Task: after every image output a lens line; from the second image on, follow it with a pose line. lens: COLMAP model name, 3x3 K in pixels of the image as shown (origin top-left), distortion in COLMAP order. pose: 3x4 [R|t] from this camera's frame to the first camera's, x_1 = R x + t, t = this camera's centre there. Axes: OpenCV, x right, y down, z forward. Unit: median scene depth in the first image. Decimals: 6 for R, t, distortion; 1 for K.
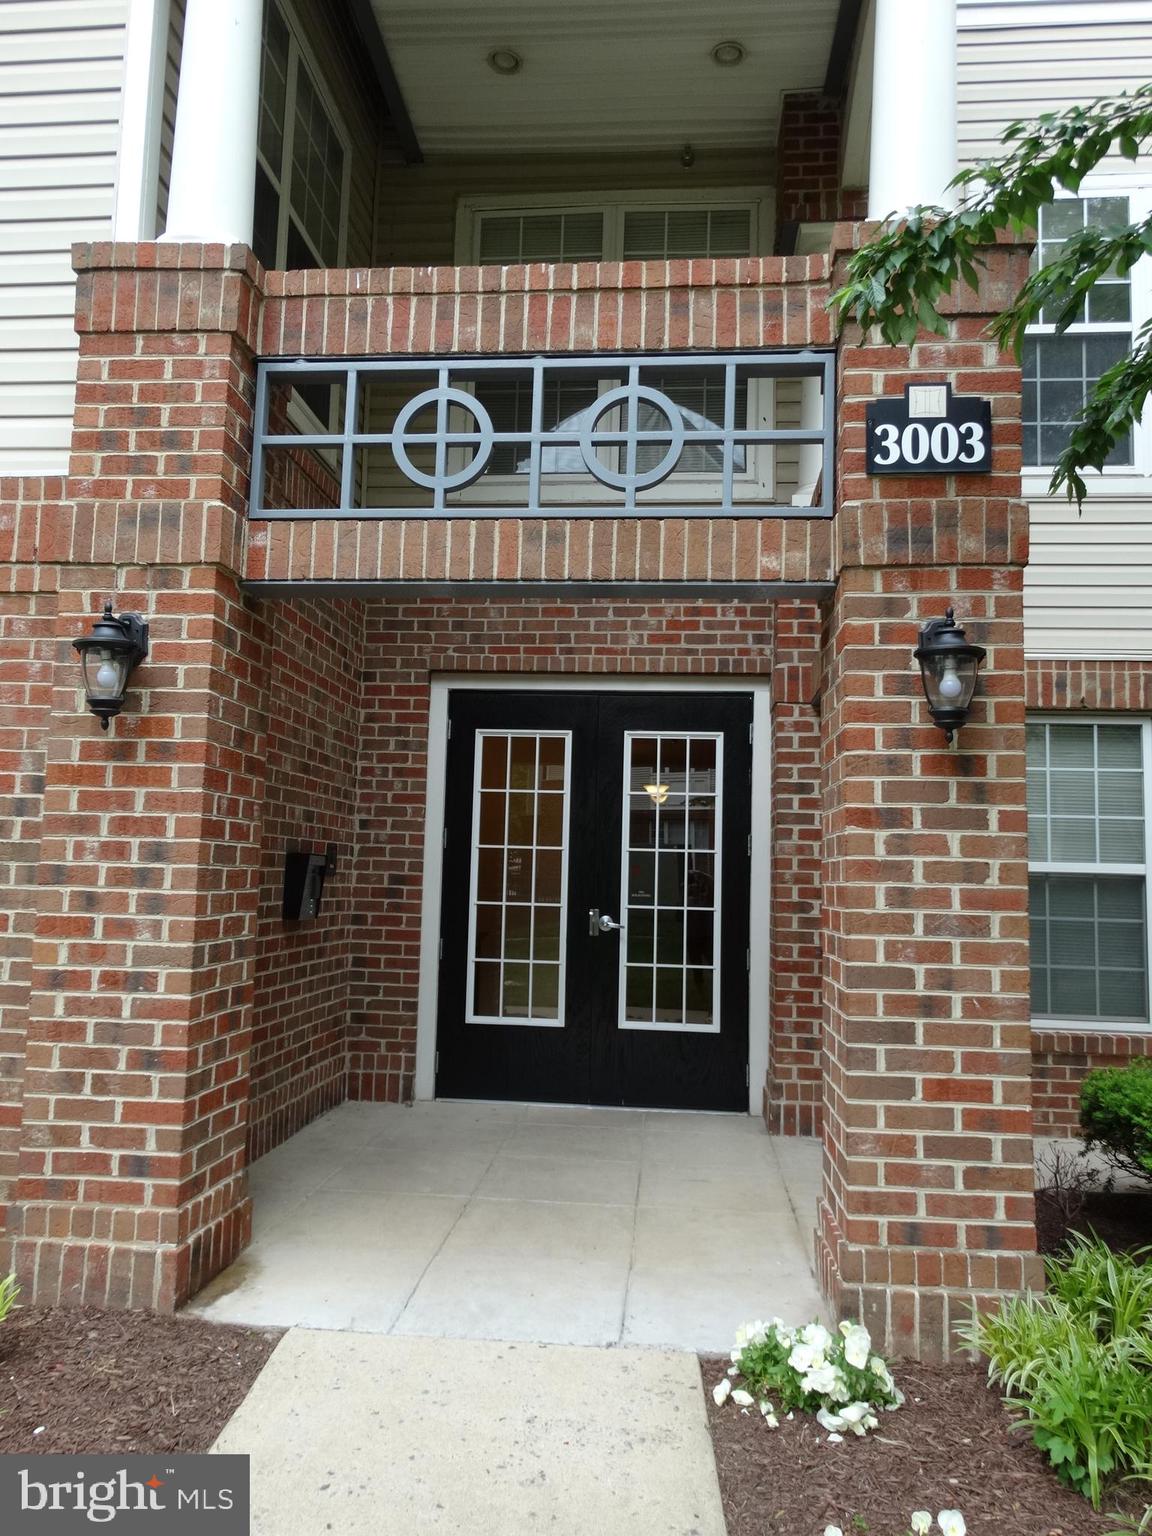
lens RADIAL K [[1081.0, 0, 576.0], [0, 1081.0, 768.0], [0, 0, 1]] dist [-0.052930, -0.000865]
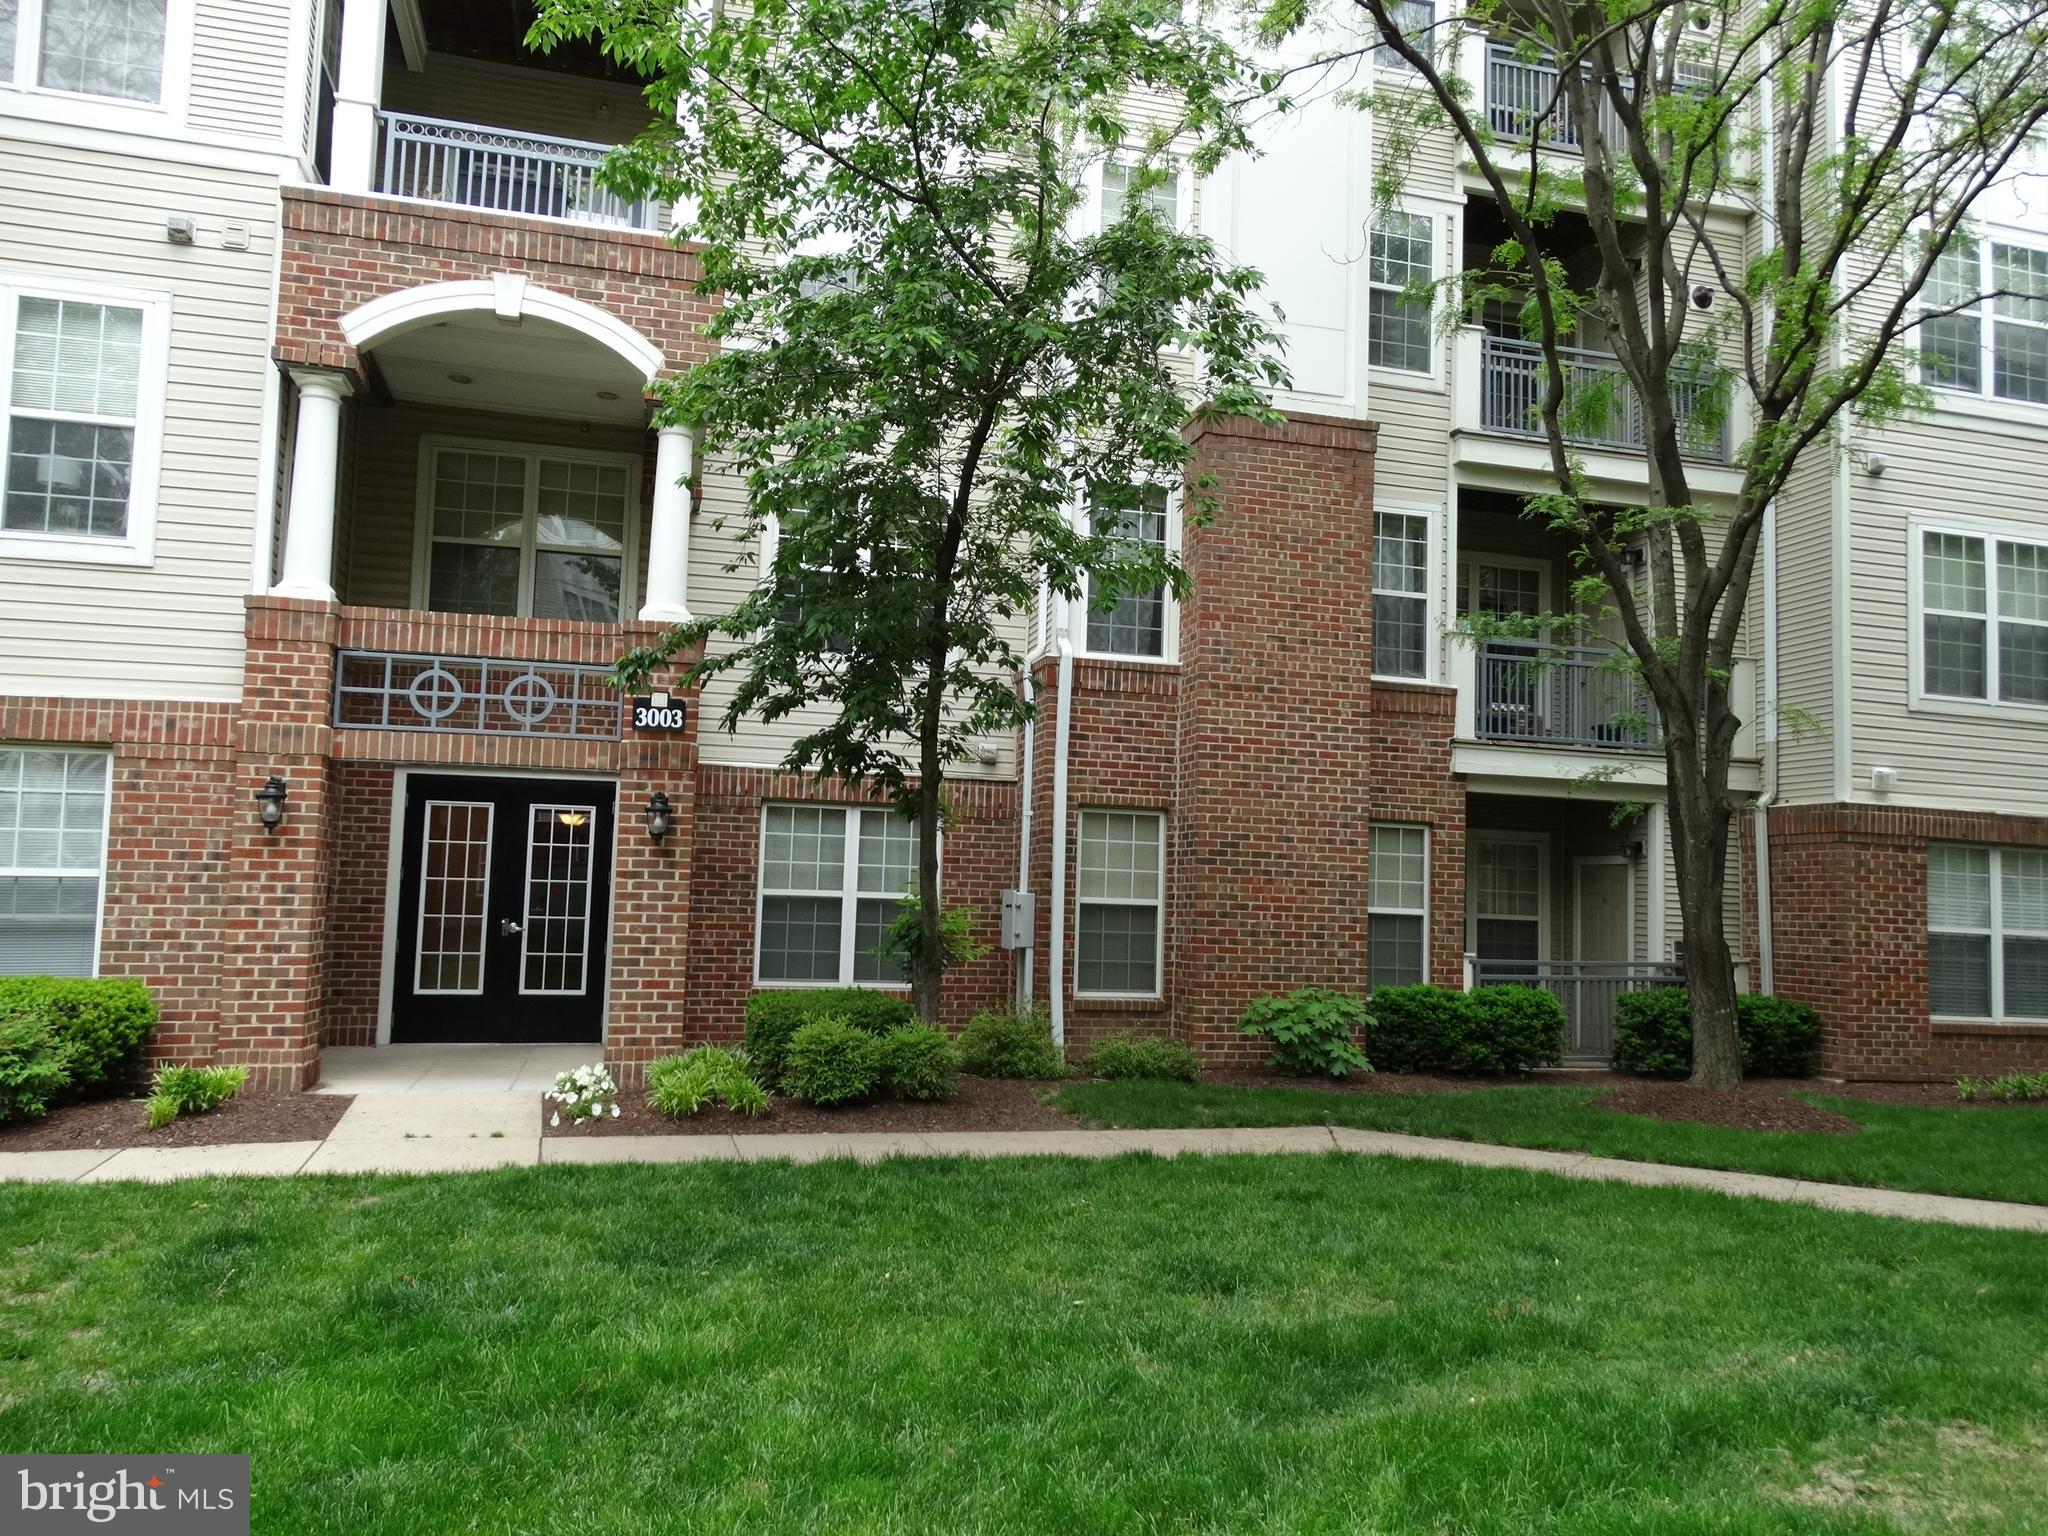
lens RADIAL K [[1570.6, 0, 1020.4], [0, 1570.6, 751.2], [0, 0, 1]] dist [0.053233, 0.004143]
pose [[0.947192, 0.028666, 0.319382, -0.026295], [-0.031929, 0.999478, 0.004982, -0.264138], [-0.319072, -0.014916, 0.947613, -2.515650]]
